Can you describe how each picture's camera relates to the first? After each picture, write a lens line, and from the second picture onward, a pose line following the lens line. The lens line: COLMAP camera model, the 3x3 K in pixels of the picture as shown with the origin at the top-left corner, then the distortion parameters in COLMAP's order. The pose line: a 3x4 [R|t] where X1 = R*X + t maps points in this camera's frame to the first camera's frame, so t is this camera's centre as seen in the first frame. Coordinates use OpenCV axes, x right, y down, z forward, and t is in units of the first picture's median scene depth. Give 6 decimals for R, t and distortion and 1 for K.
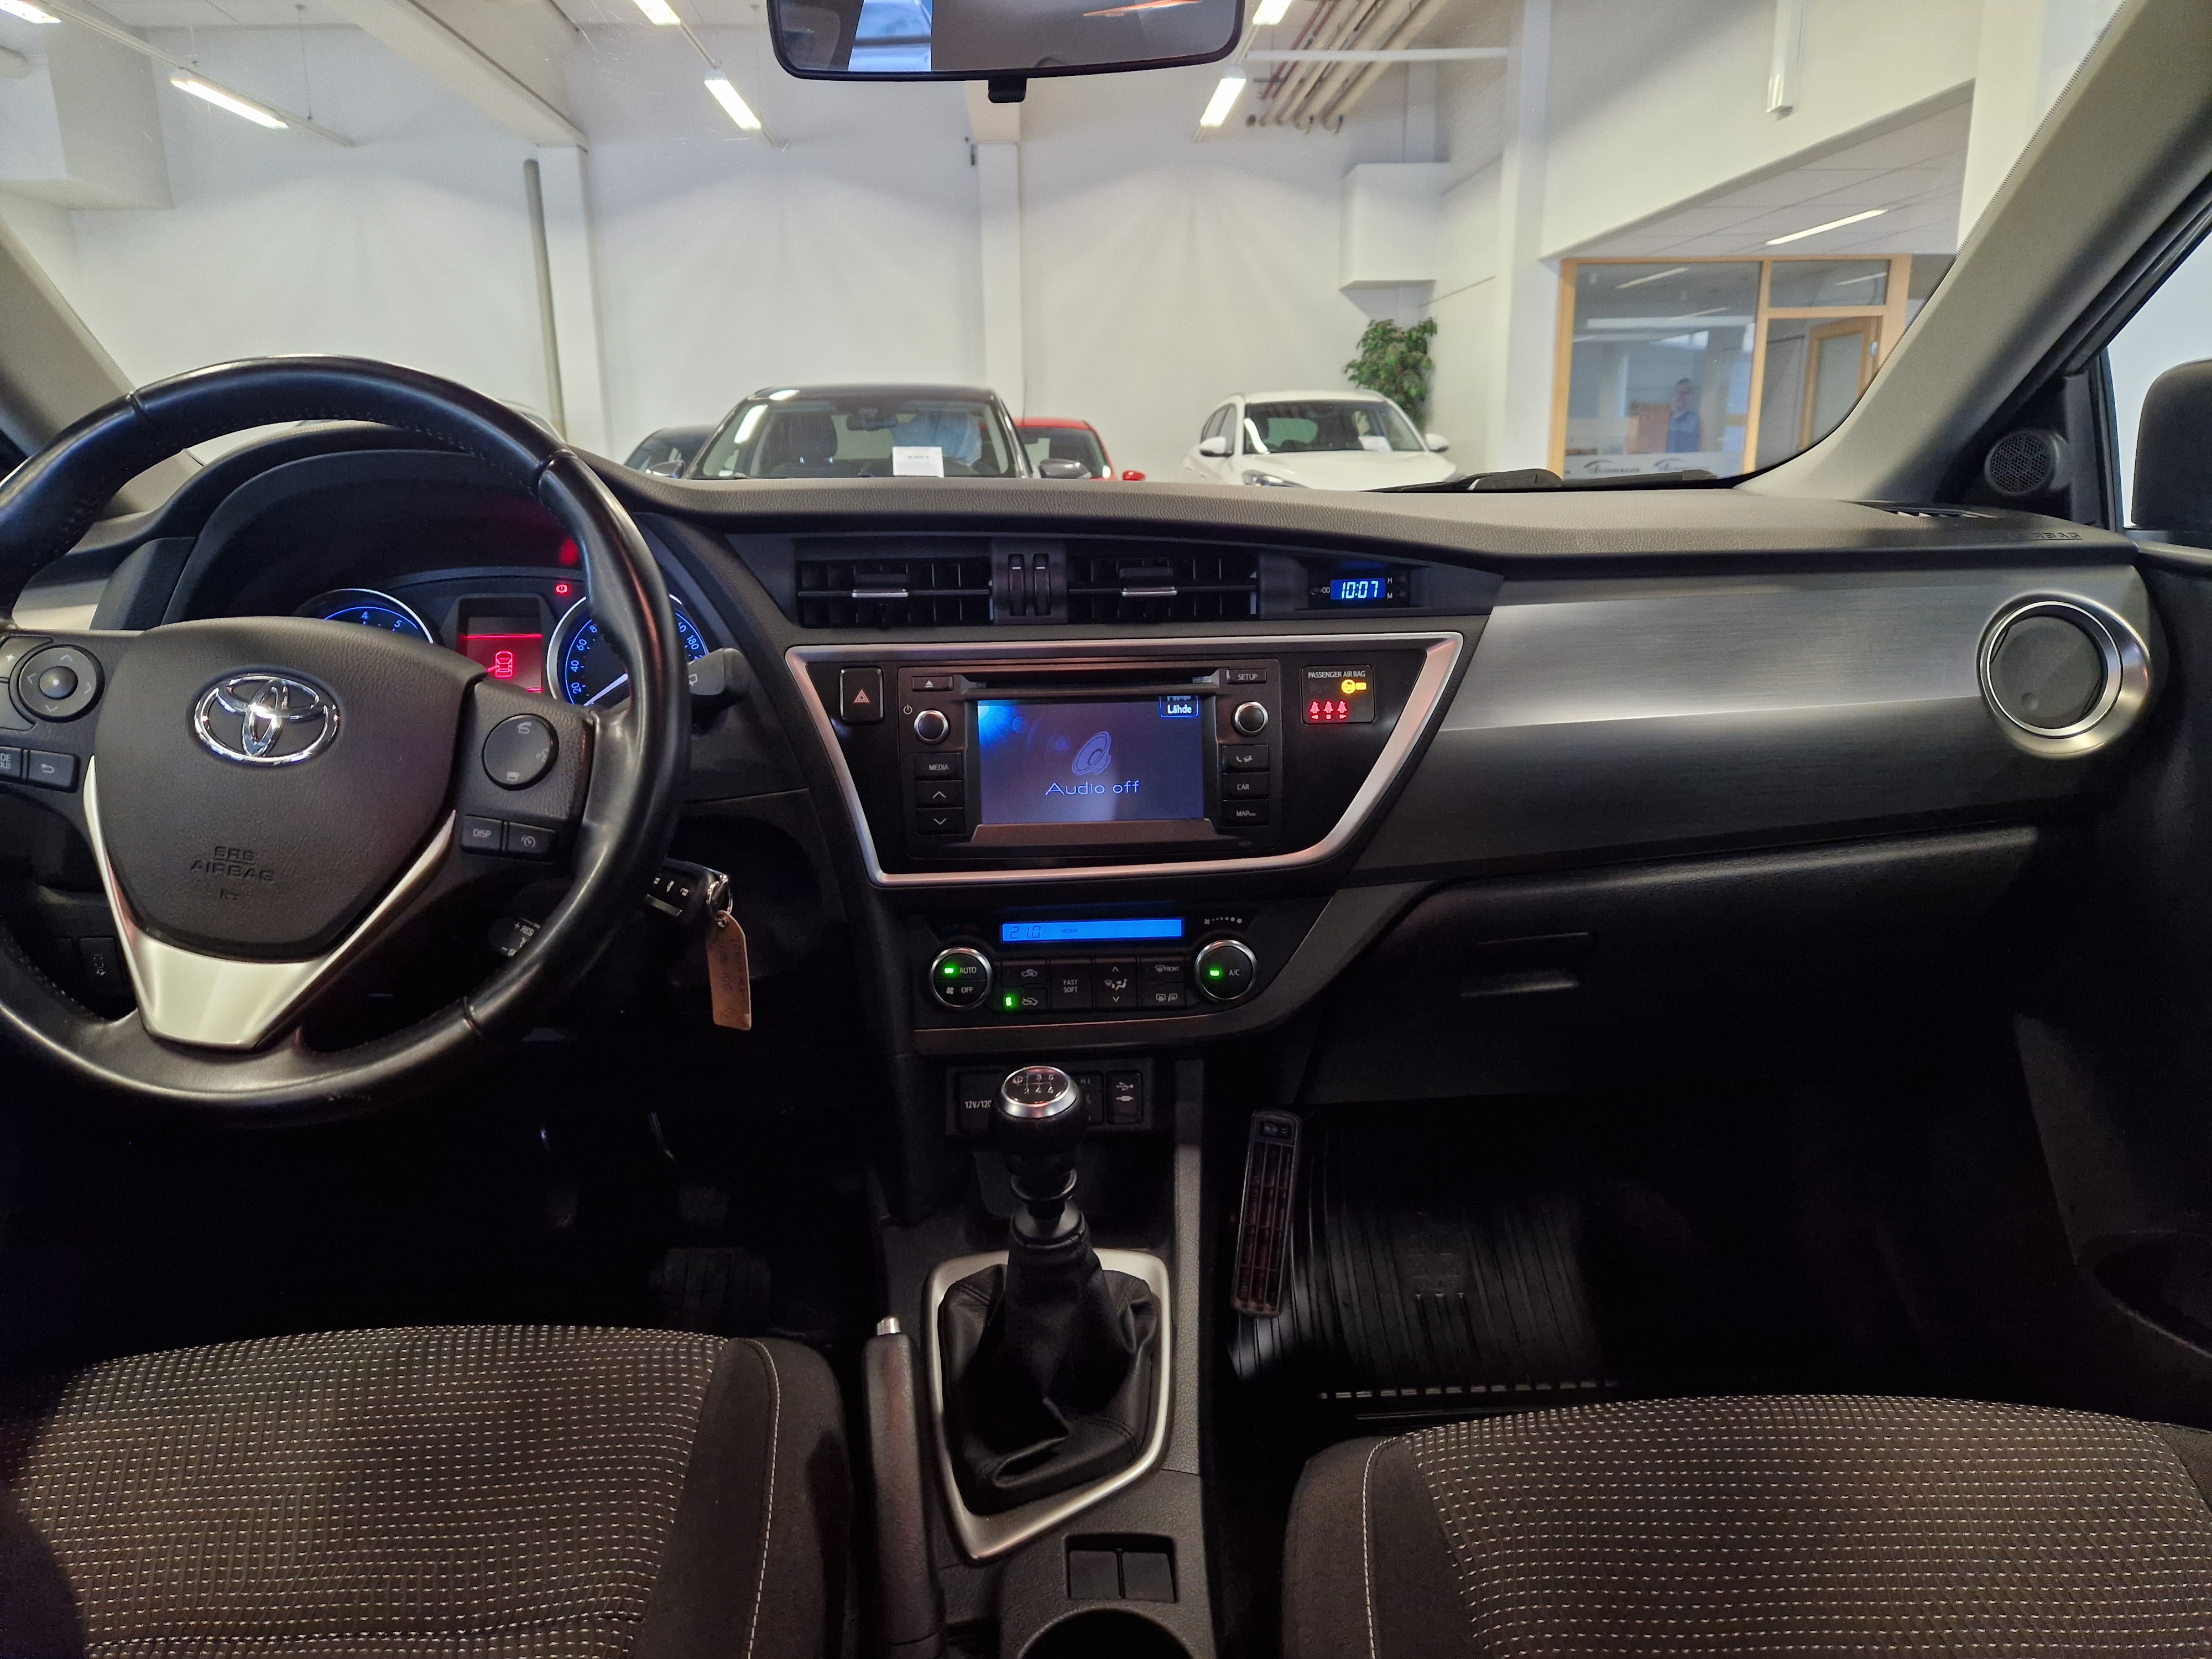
lens RADIAL K [[1488.2, 0, 1095.5], [0, 1488.2, 837.3], [0, 0, 1]] dist [0.079090, -0.085397]
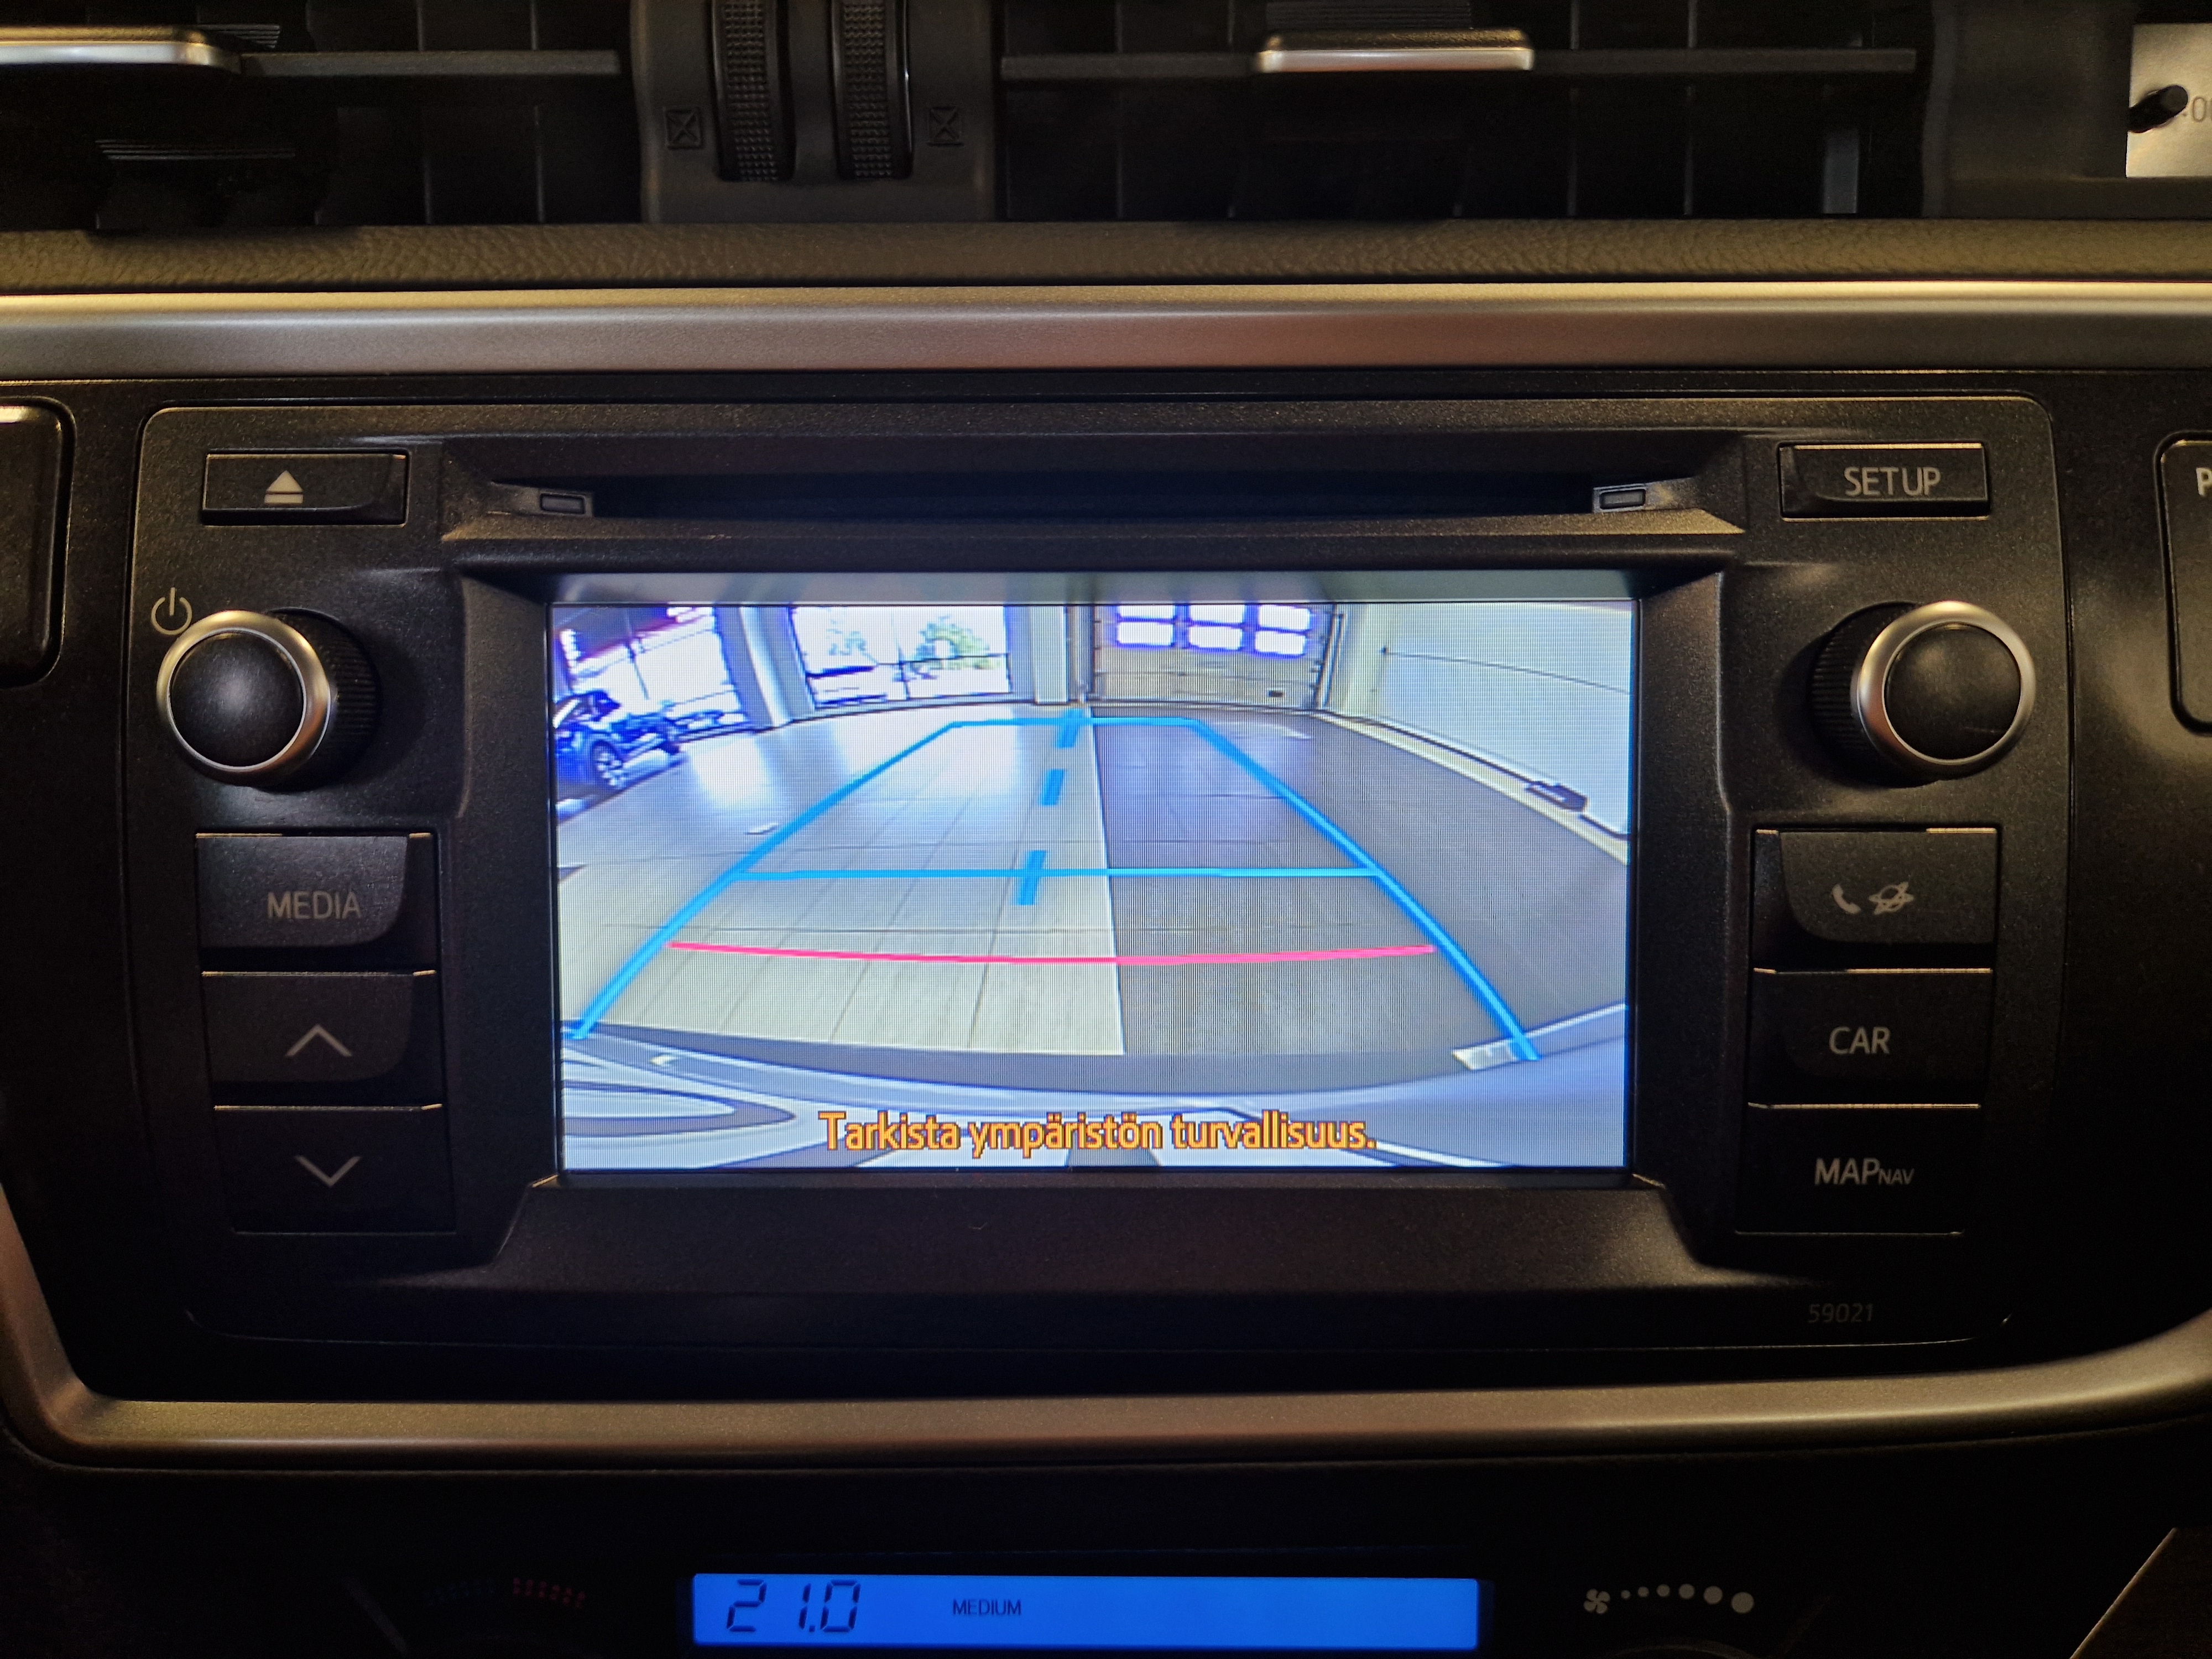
lens RADIAL K [[1490.4, 0, 1060.7], [0, 1490.4, 764.5], [0, 0, 1]] dist [0.034948, 0.000253]
pose [[0.999068, 0.021080, -0.037673, 0.000849], [-0.022298, 0.999232, -0.032207, -0.054336], [0.036965, 0.033017, 0.998771, 0.705969]]
